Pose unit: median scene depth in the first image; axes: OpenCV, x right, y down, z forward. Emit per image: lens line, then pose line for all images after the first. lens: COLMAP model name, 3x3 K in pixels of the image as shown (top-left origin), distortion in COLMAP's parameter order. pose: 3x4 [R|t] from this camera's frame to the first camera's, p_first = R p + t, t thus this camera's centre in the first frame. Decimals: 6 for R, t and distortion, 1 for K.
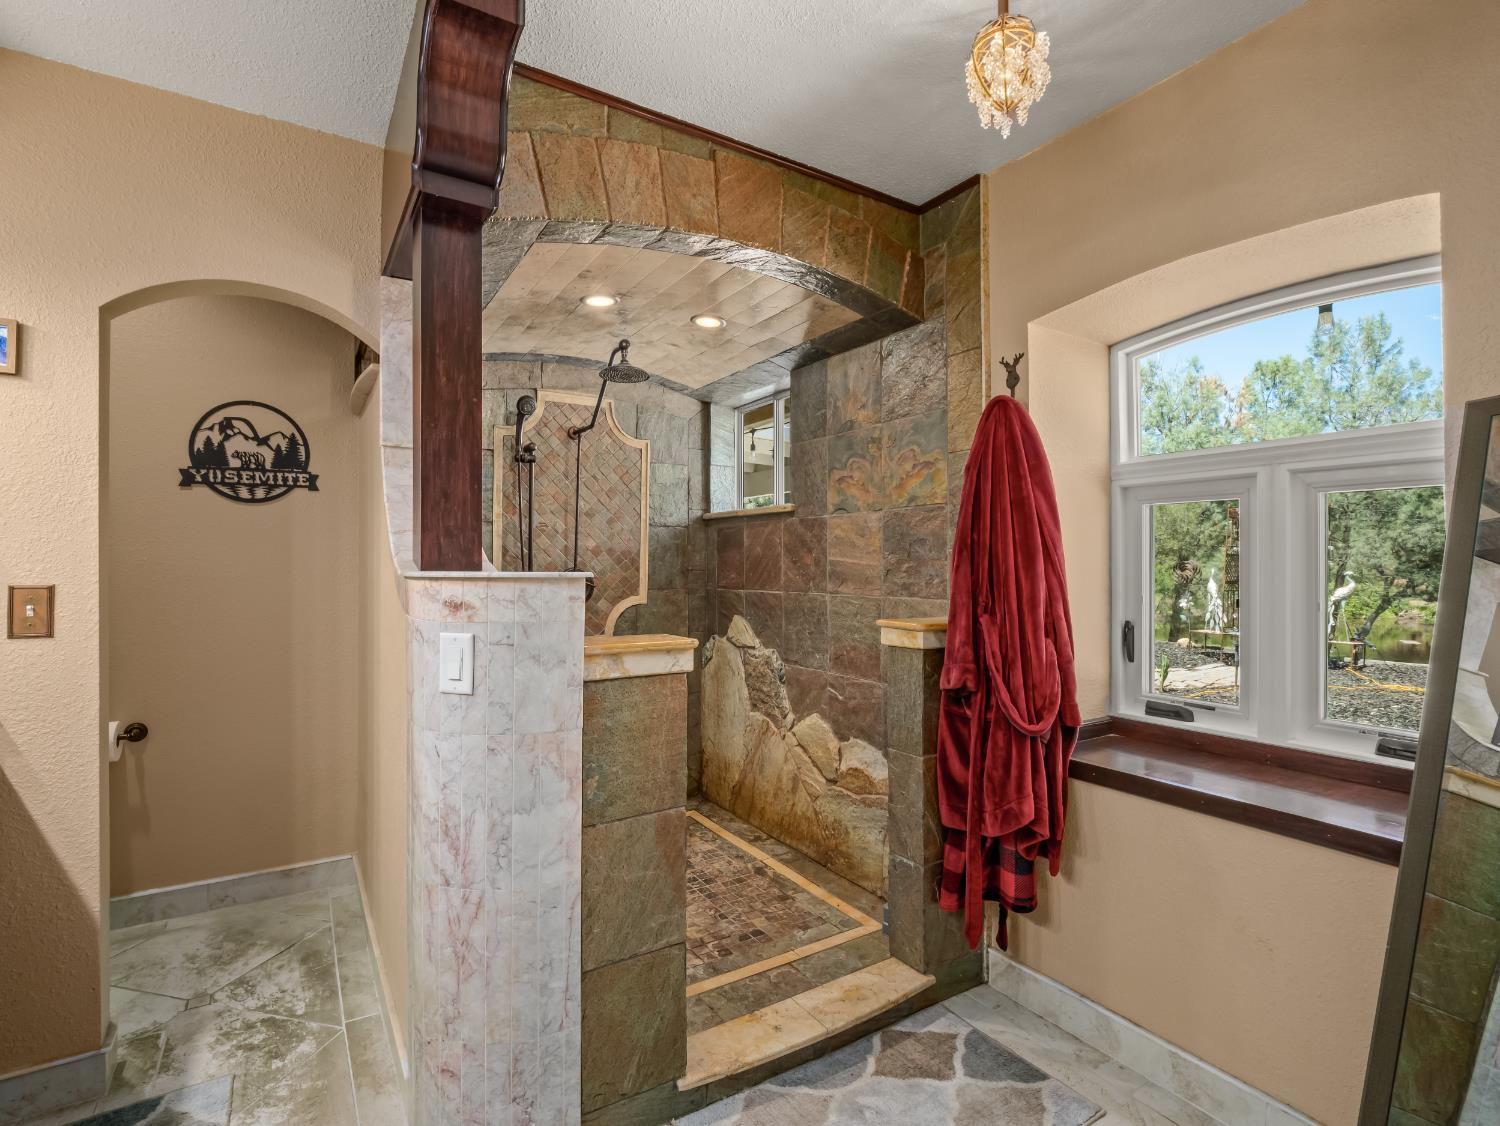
lens RADIAL K [[726.6, 0, 758.4], [0, 726.6, 558.3], [0, 0, 1]] dist [-0.009209, -0.007180]
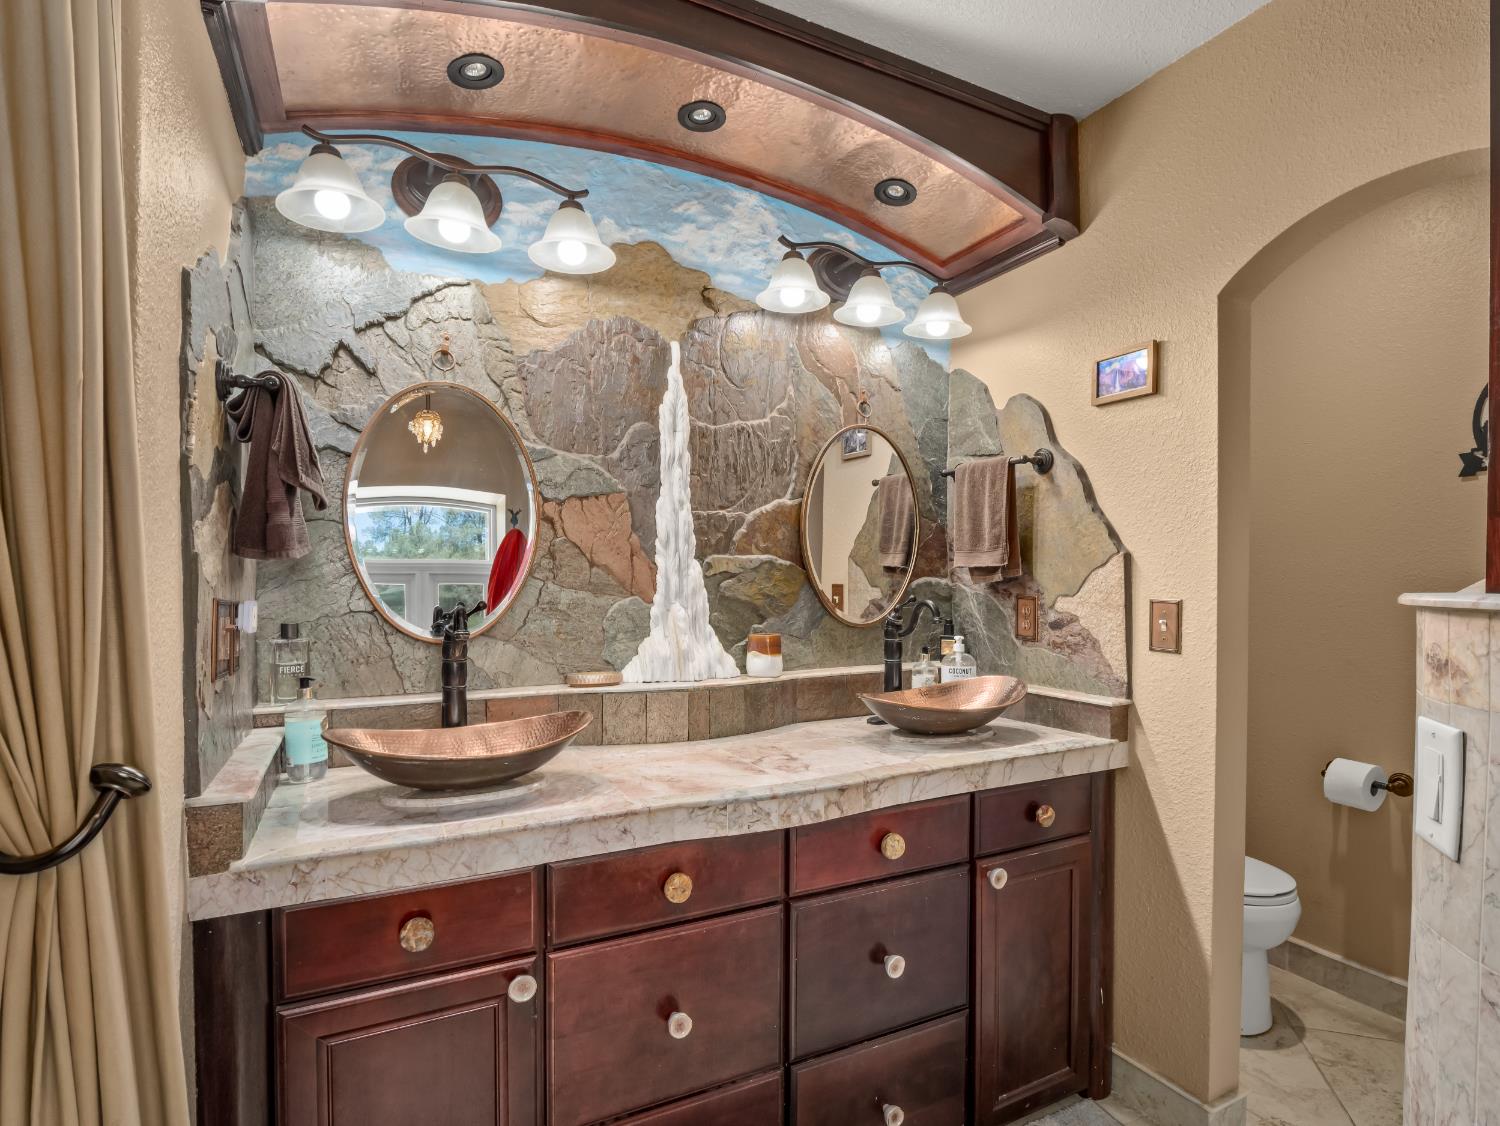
lens RADIAL K [[773.4, 0, 755.6], [0, 773.4, 589.5], [0, 0, 1]] dist [-0.014232, -0.000232]
pose [[-0.102563, 0.014401, -0.994622, 0.112582], [0.005640, 0.999888, 0.013895, 0.004697], [0.994710, -0.004185, -0.102633, 0.518625]]
